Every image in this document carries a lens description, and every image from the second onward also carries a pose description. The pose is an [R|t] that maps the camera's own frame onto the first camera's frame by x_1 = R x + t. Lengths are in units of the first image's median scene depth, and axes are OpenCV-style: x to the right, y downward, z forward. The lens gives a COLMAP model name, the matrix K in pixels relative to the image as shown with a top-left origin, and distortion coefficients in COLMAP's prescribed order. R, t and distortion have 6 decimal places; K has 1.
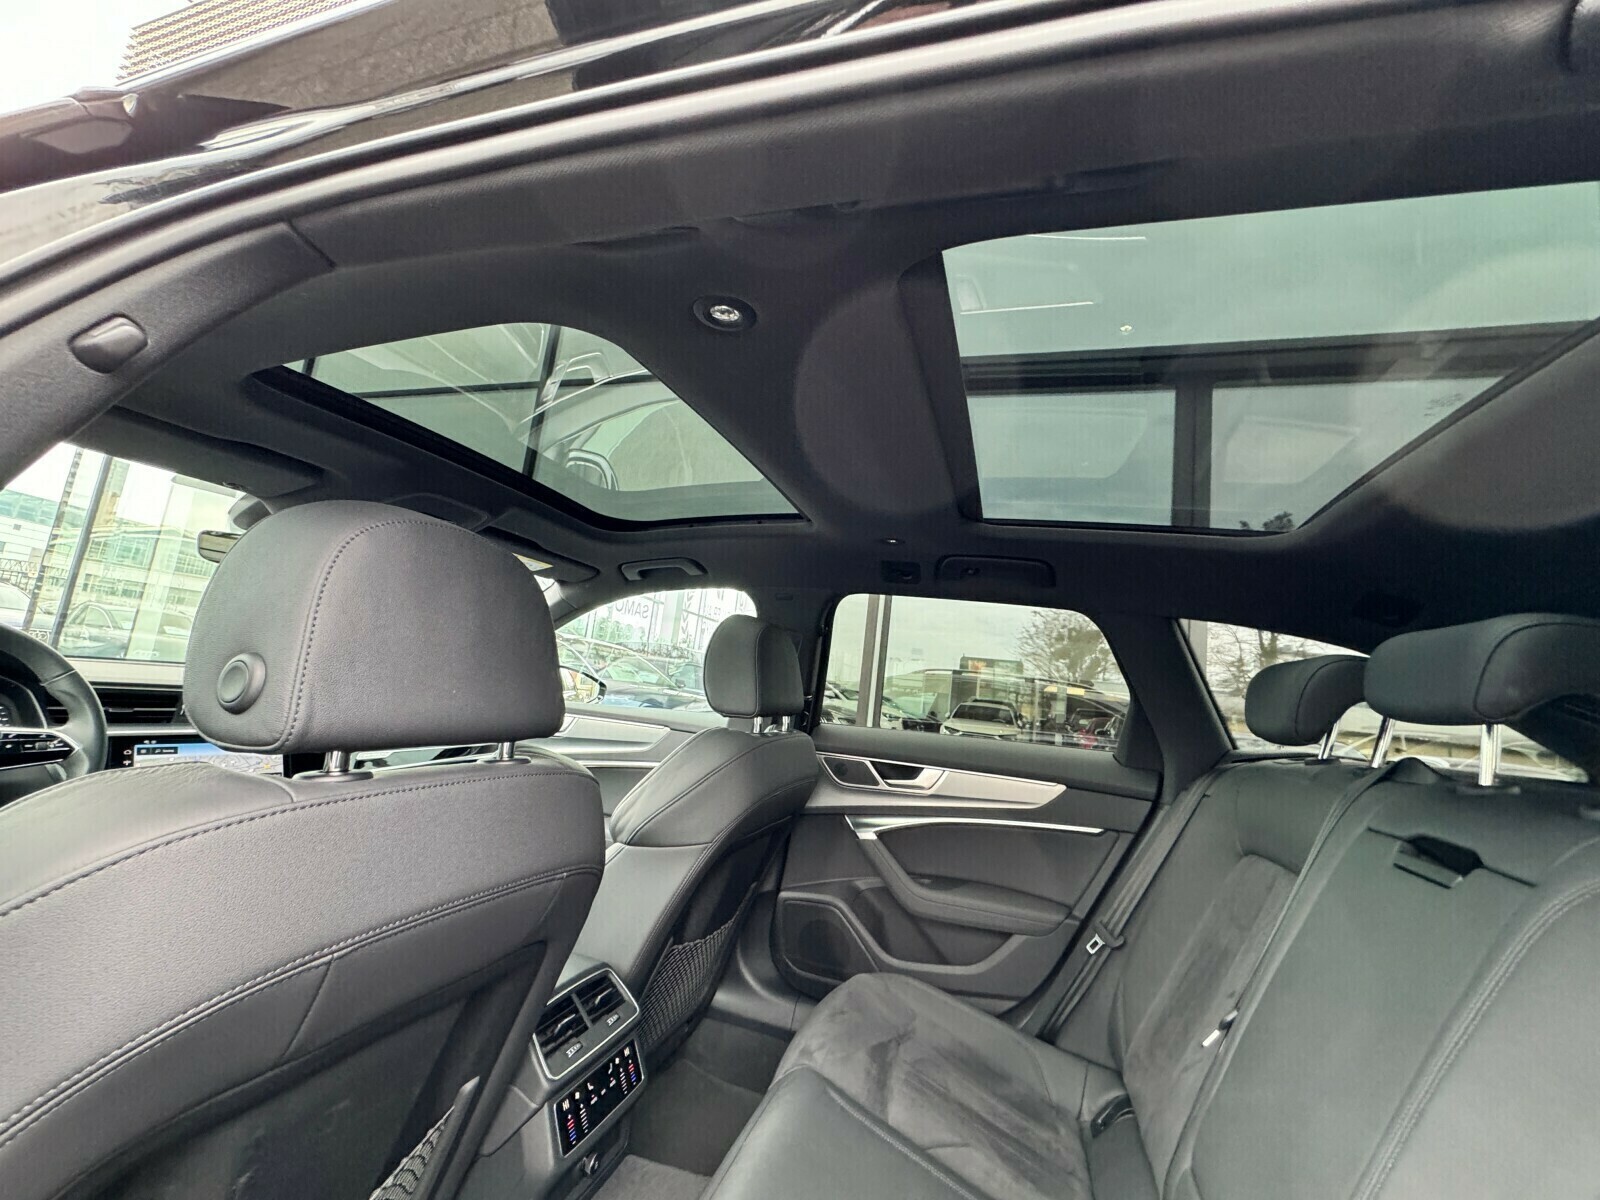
lens RADIAL K [[636.2, 0, 800.0], [0, 636.2, 600.0], [0, 0, 1]] dist [-0.000814, -0.000166]
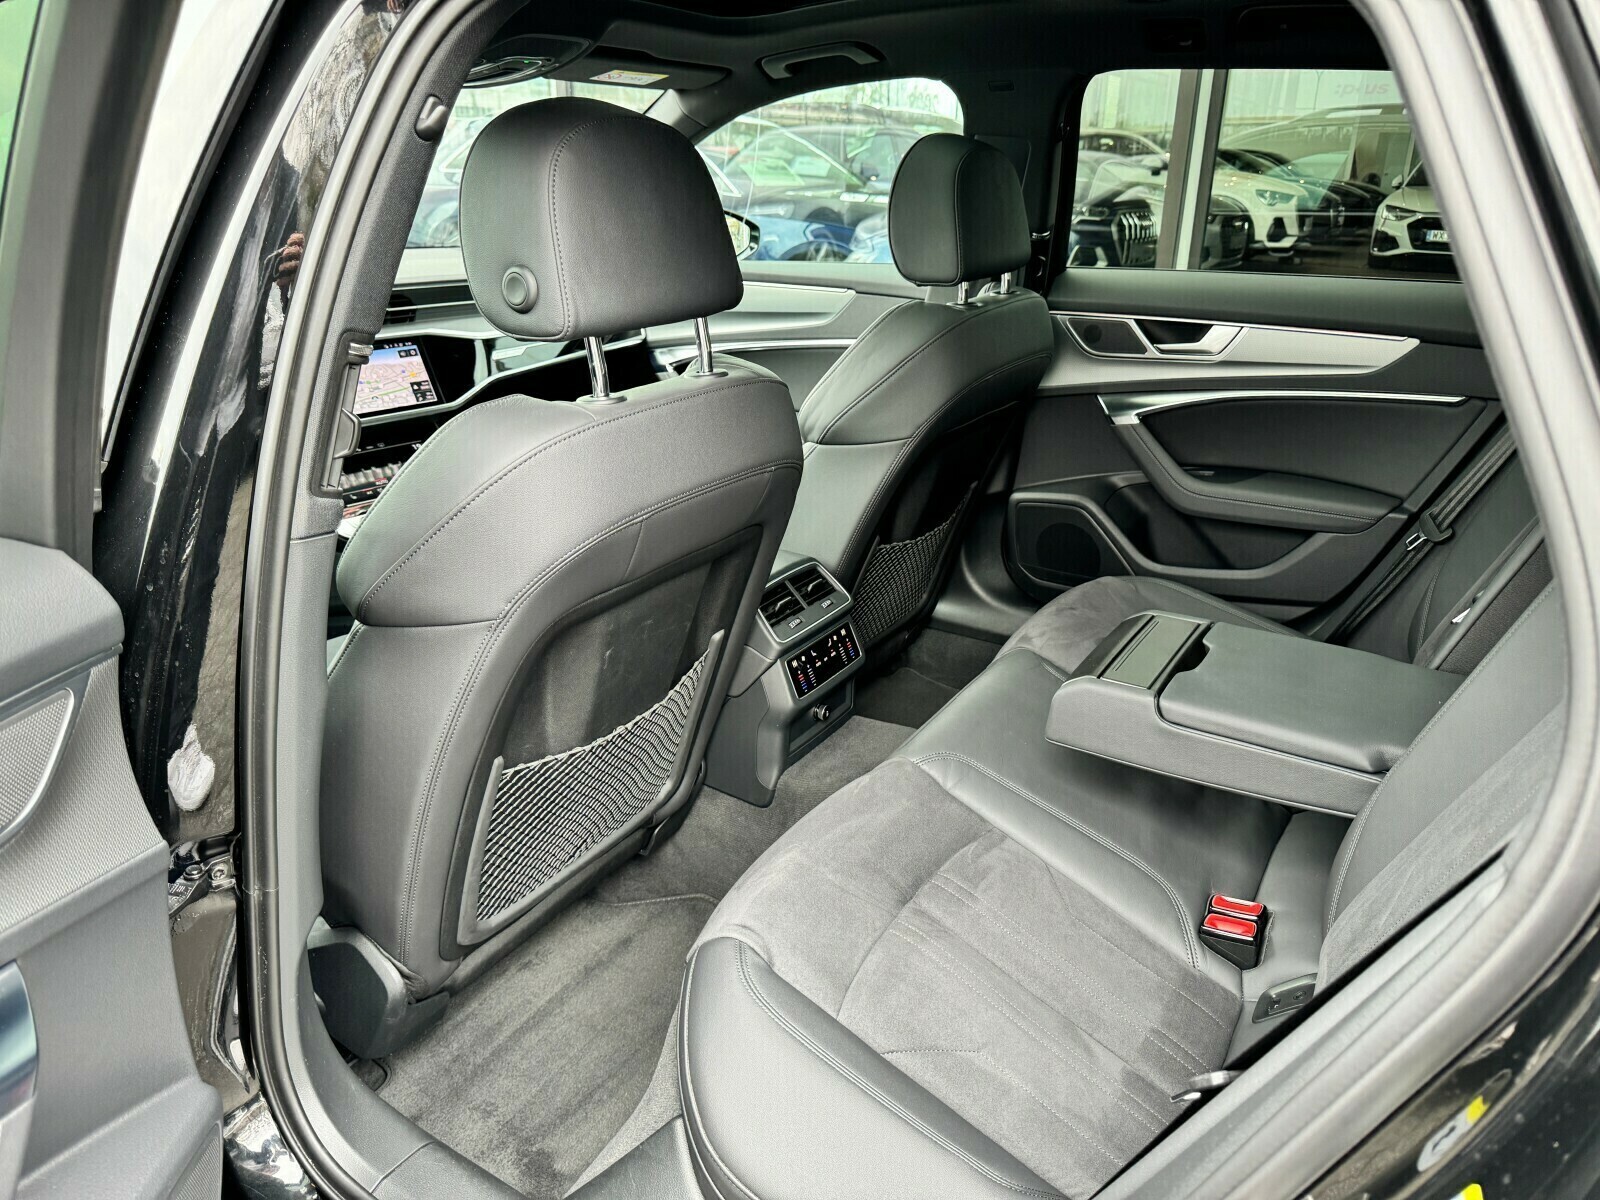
lens RADIAL K [[1129.4, 0, 792.3], [0, 1129.4, 604.2], [0, 0, 1]] dist [0.126217, -0.275396]
pose [[0.964278, -0.001712, -0.264885, 0.103661], [0.130173, 0.873967, 0.468228, -0.153822], [0.230699, -0.485983, 0.842970, -0.419670]]
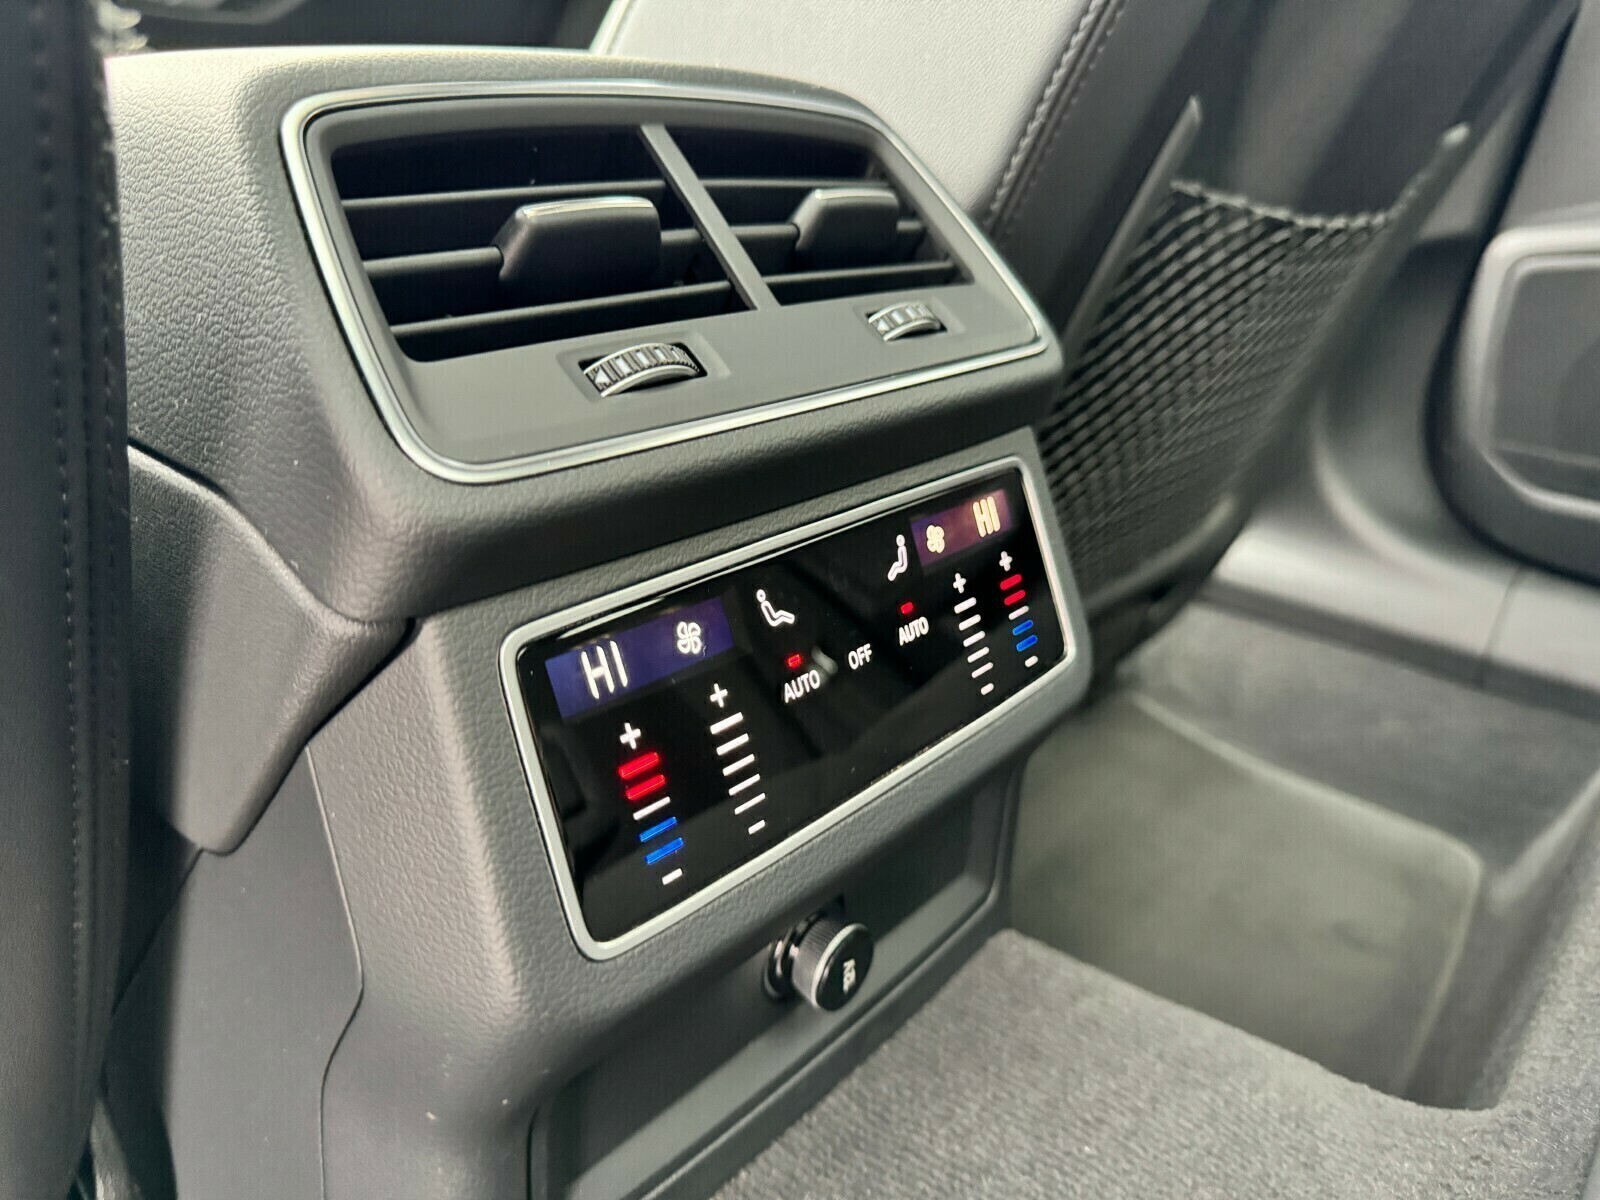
lens RADIAL K [[1129.4, 0, 792.3], [0, 1129.4, 604.2], [0, 0, 1]] dist [0.126217, -0.275396]
pose [[0.923666, 0.089585, -0.372579, -0.152767], [0.103771, 0.877483, 0.468248, 0.440402], [0.368879, -0.471168, 0.801205, 0.540195]]
